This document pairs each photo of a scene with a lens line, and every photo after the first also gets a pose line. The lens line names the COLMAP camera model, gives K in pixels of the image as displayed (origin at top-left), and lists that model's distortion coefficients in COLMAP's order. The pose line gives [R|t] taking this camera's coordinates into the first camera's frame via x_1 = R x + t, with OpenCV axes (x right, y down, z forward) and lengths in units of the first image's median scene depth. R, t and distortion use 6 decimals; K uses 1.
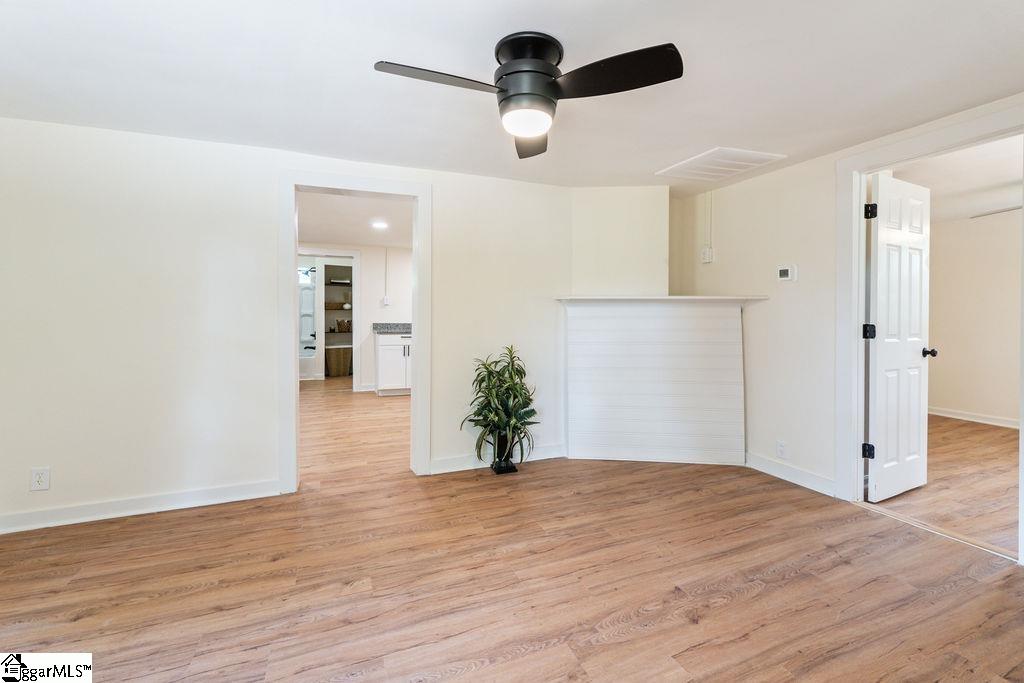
lens RADIAL K [[452.5, 0, 515.2], [0, 452.5, 317.7], [0, 0, 1]] dist [0.004151, 0.000415]
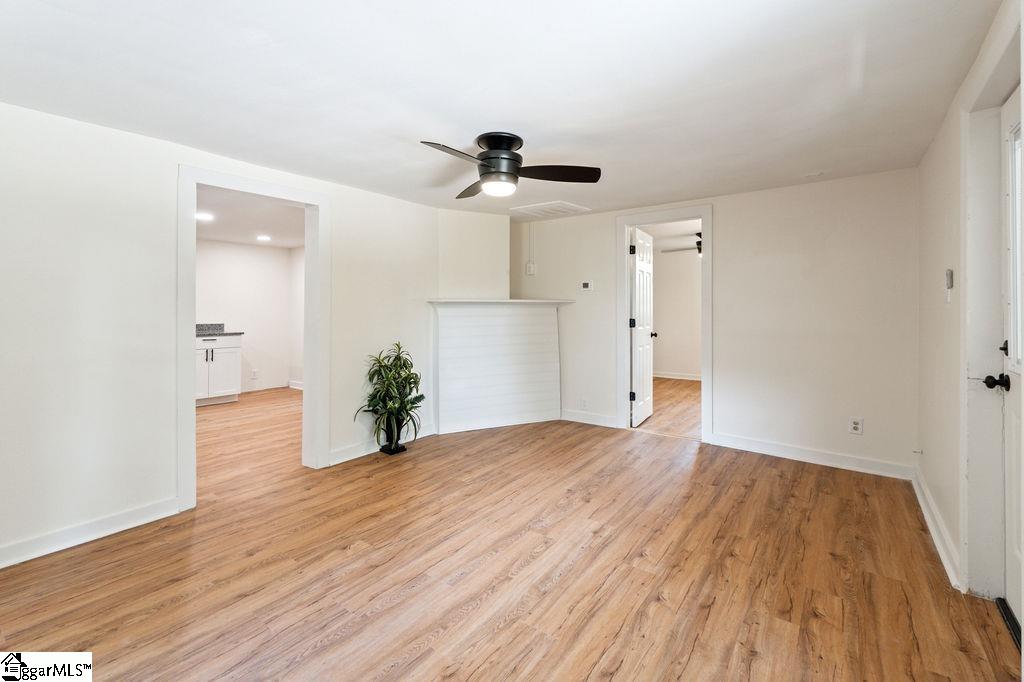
lens RADIAL K [[452.5, 0, 523.0], [0, 452.5, 306.6], [0, 0, 1]] dist [0.004151, 0.000415]
pose [[0.847560, -0.003899, 0.530685, -0.430392], [0.009524, 0.999924, -0.007864, -0.020775], [-0.530614, 0.011719, 0.847533, -0.180786]]
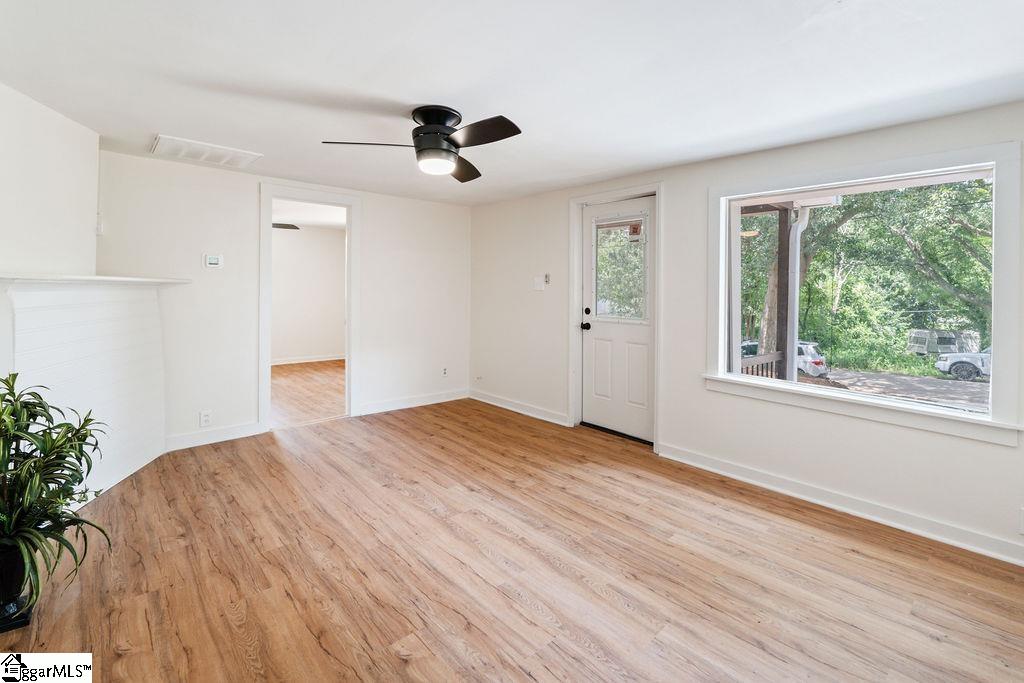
lens RADIAL K [[452.5, 0, 512.6], [0, 452.5, 287.6], [0, 0, 1]] dist [0.004151, 0.000415]
pose [[-0.342364, -0.004906, 0.939555, -0.835552], [-0.004305, 0.999984, 0.003653, -0.044078], [-0.939558, -0.002794, -0.342379, 0.786680]]
